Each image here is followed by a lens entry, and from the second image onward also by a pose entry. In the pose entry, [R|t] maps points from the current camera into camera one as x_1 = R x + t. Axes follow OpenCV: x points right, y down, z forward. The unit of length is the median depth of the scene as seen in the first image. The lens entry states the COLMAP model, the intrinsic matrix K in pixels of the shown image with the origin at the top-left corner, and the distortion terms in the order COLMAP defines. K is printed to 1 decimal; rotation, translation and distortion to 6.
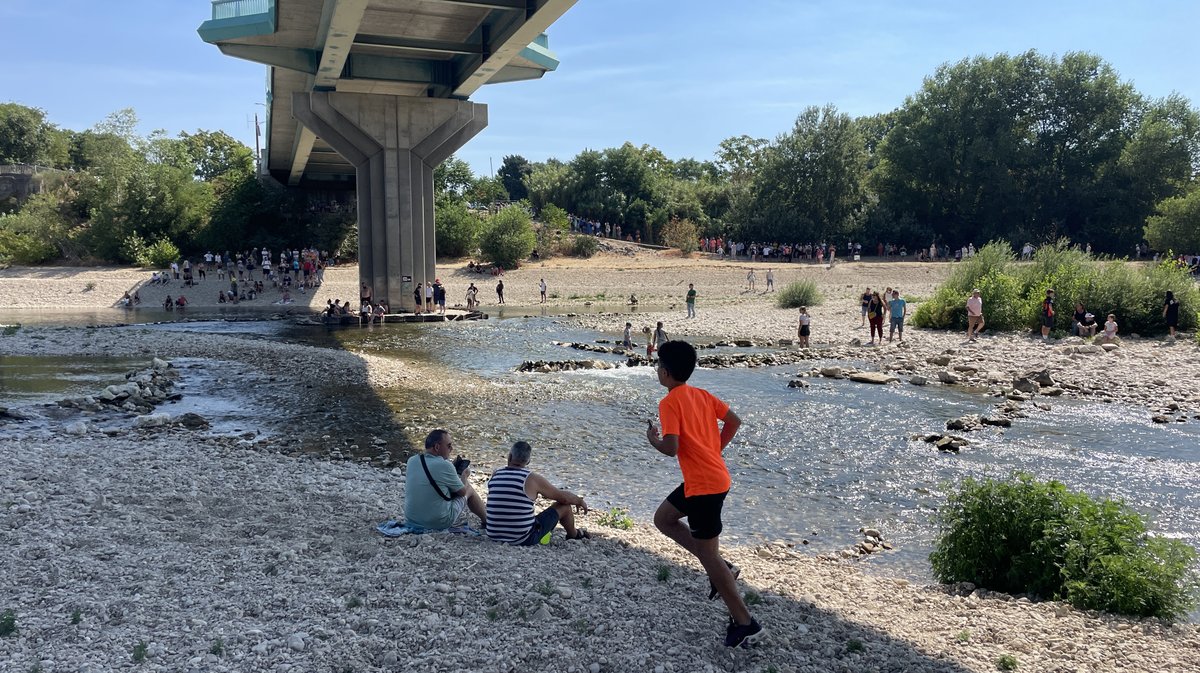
lens RADIAL K [[887.3, 0, 602.2], [0, 887.3, 335.6], [0, 0, 1]] dist [0.046468, -0.040690]
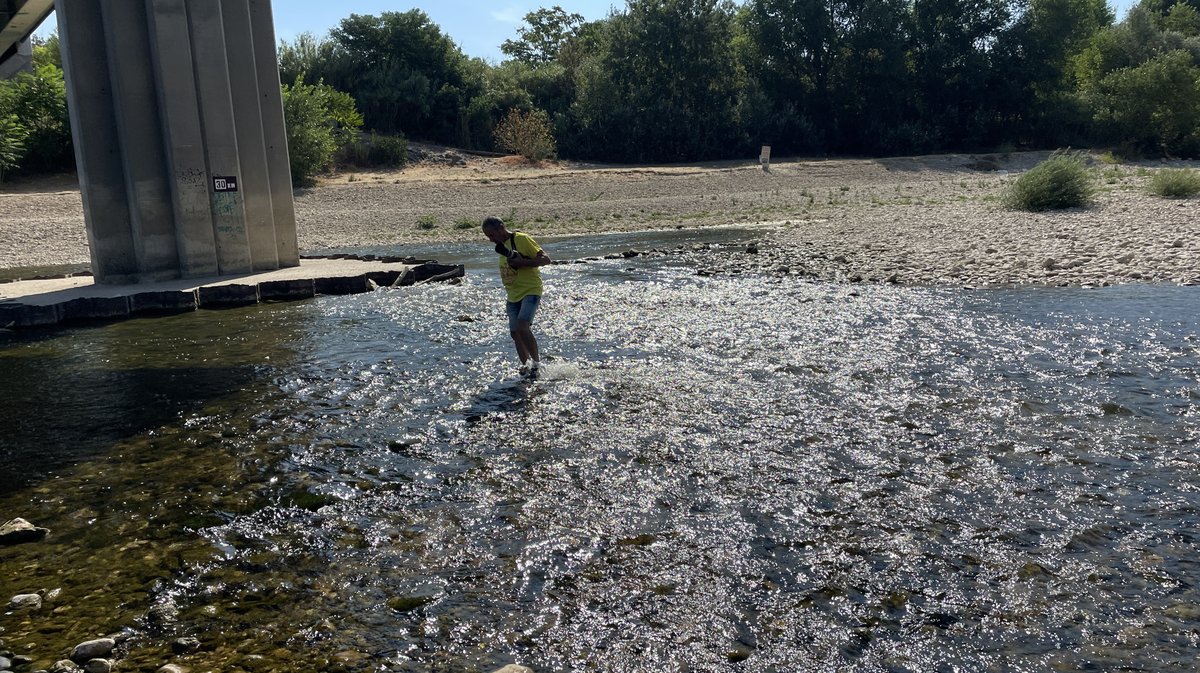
lens RADIAL K [[887.3, 0, 601.5], [0, 887.3, 337.3], [0, 0, 1]] dist [0.046468, -0.040690]
pose [[0.934519, -0.095129, 0.342964, -0.120943], [0.068937, 0.993750, 0.087798, -0.012443], [-0.349173, -0.058406, 0.935236, 0.342291]]
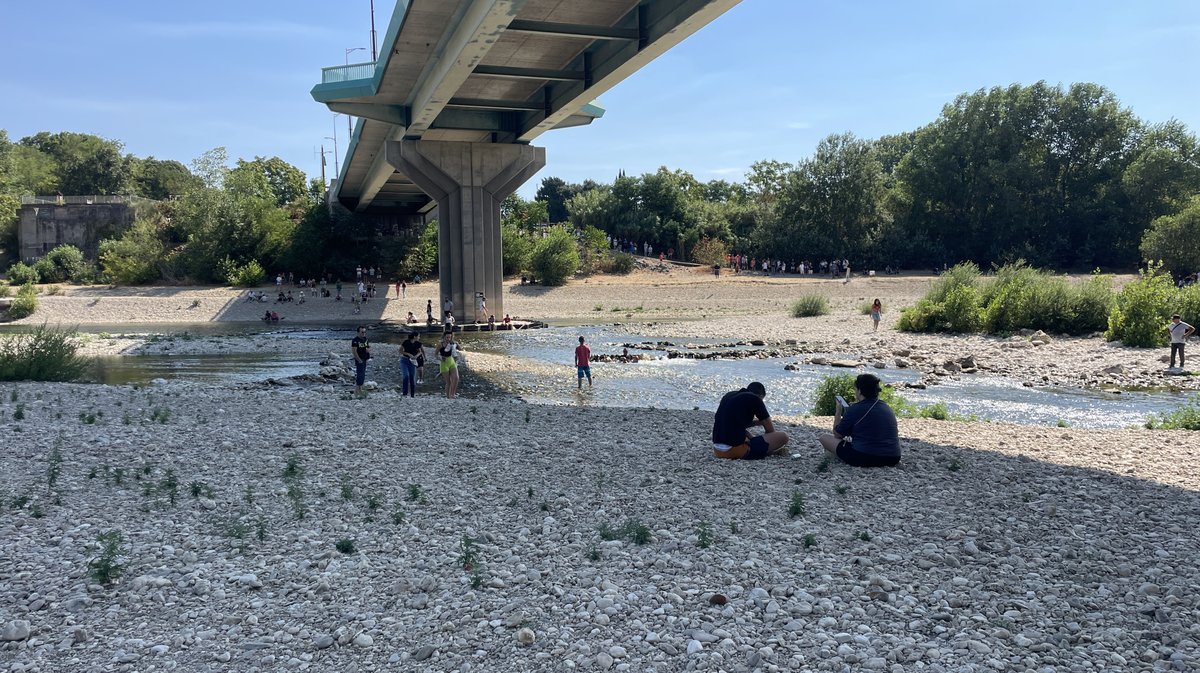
lens RADIAL K [[887.3, 0, 592.6], [0, 887.3, 340.4], [0, 0, 1]] dist [0.046468, -0.040690]
pose [[0.998919, -0.003821, -0.046324, -0.007364], [0.003292, 0.999928, -0.011508, 0.007027], [0.046365, 0.011343, 0.998860, -0.108752]]
